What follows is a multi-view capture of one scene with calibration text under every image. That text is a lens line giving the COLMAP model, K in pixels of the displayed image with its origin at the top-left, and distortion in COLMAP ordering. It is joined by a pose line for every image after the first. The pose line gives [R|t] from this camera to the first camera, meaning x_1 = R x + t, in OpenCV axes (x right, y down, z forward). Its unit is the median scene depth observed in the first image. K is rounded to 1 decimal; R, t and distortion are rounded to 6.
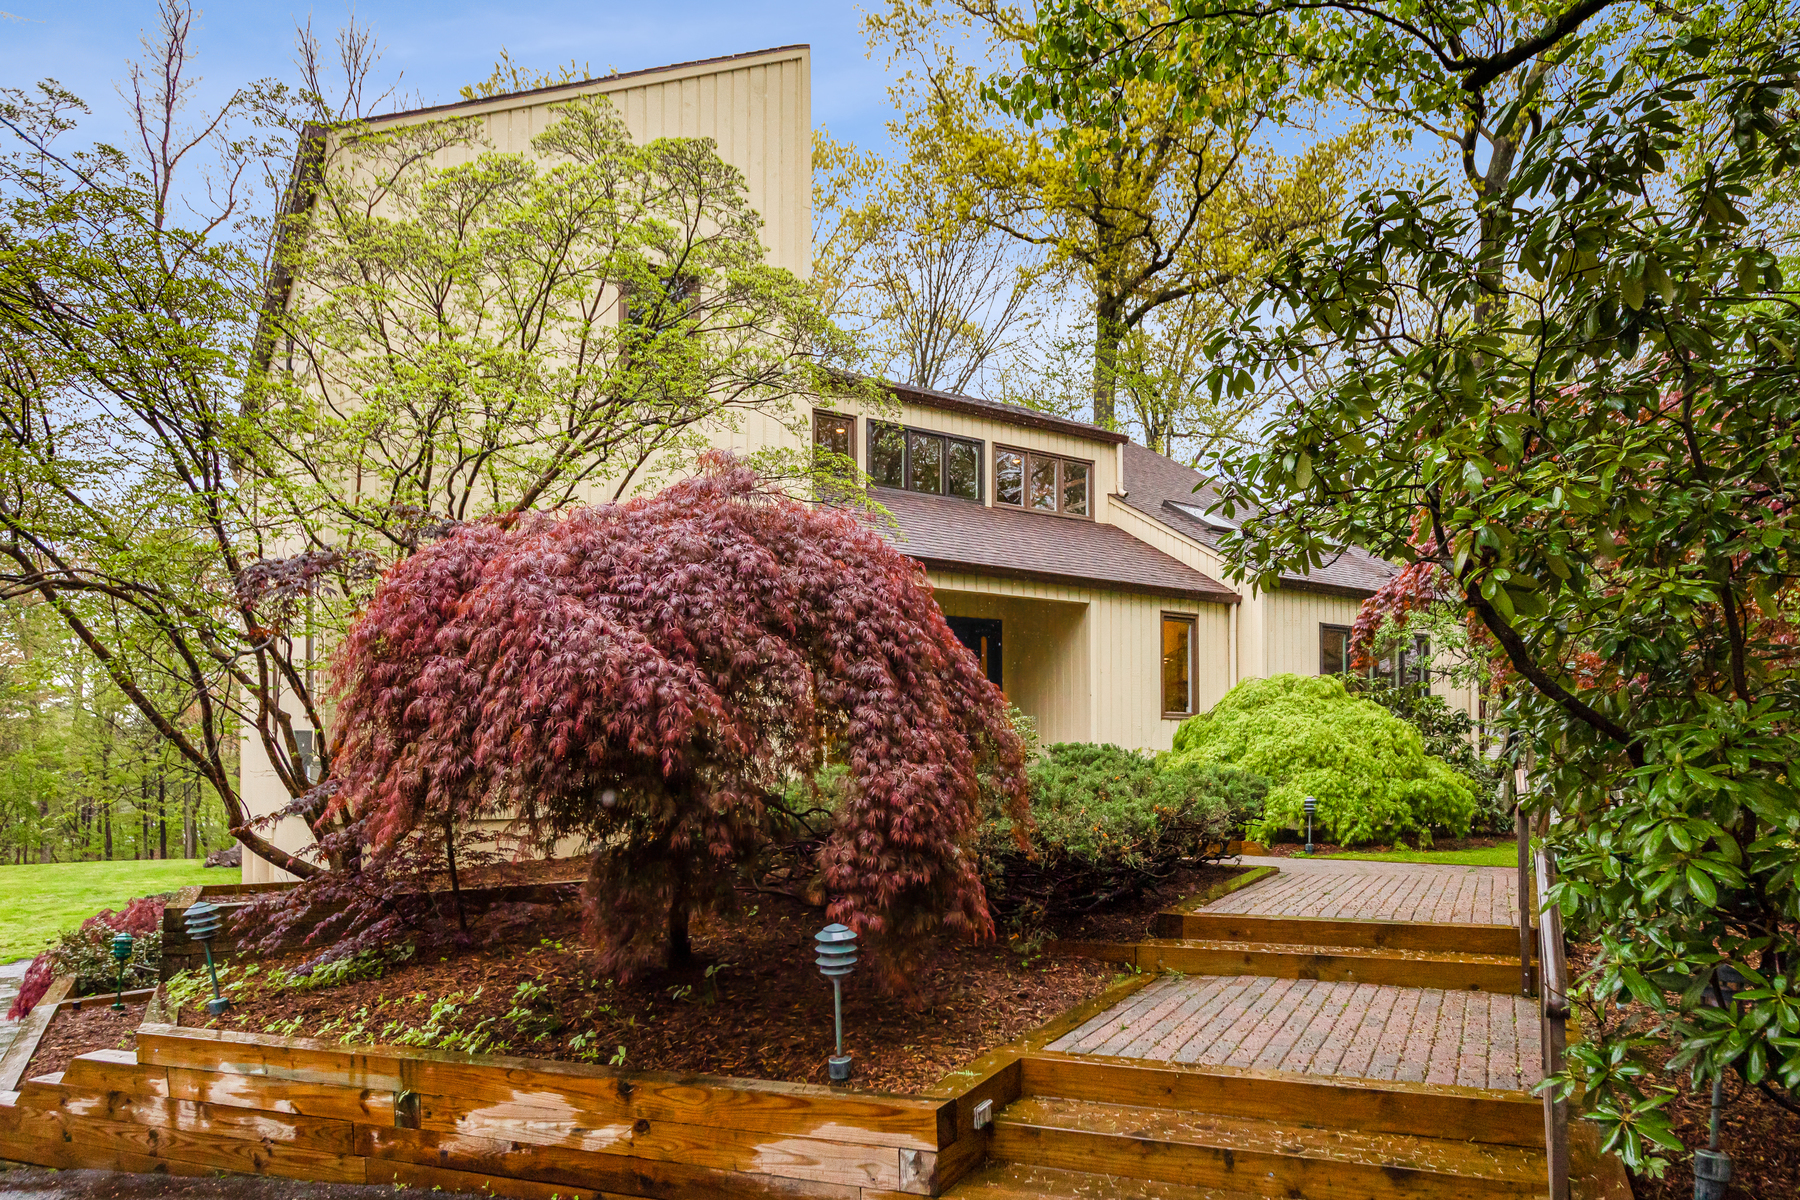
lens RADIAL K [[991.5, 0, 900.0], [0, 991.5, 639.6], [0, 0, 1]] dist [0.017782, 0.000152]
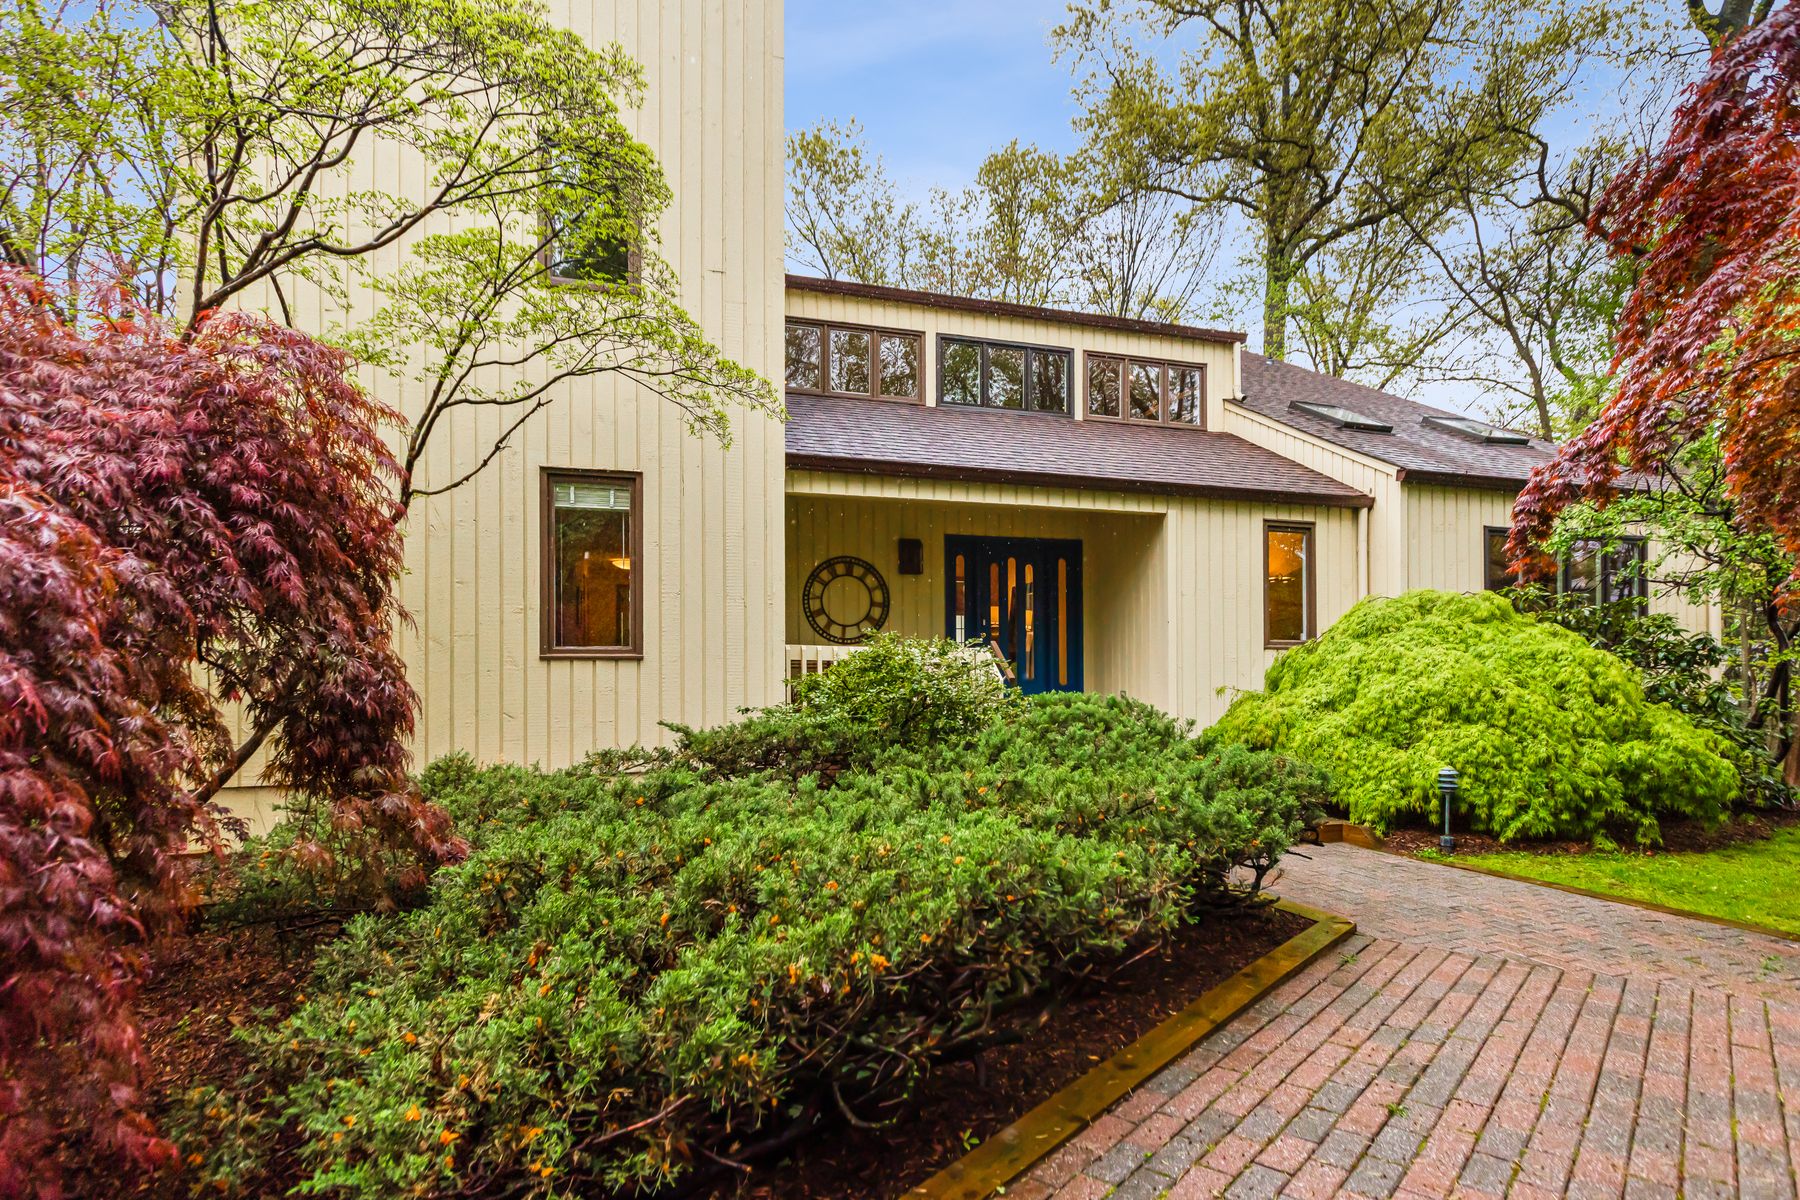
lens RADIAL K [[814.8, 0, 898.2], [0, 814.8, 604.4], [0, 0, 1]] dist [0.014342, -0.000260]
pose [[0.970363, -0.022018, -0.240645, 0.138592], [0.030992, 0.998956, 0.033570, 0.010700], [0.239654, -0.040033, 0.970033, 0.275660]]
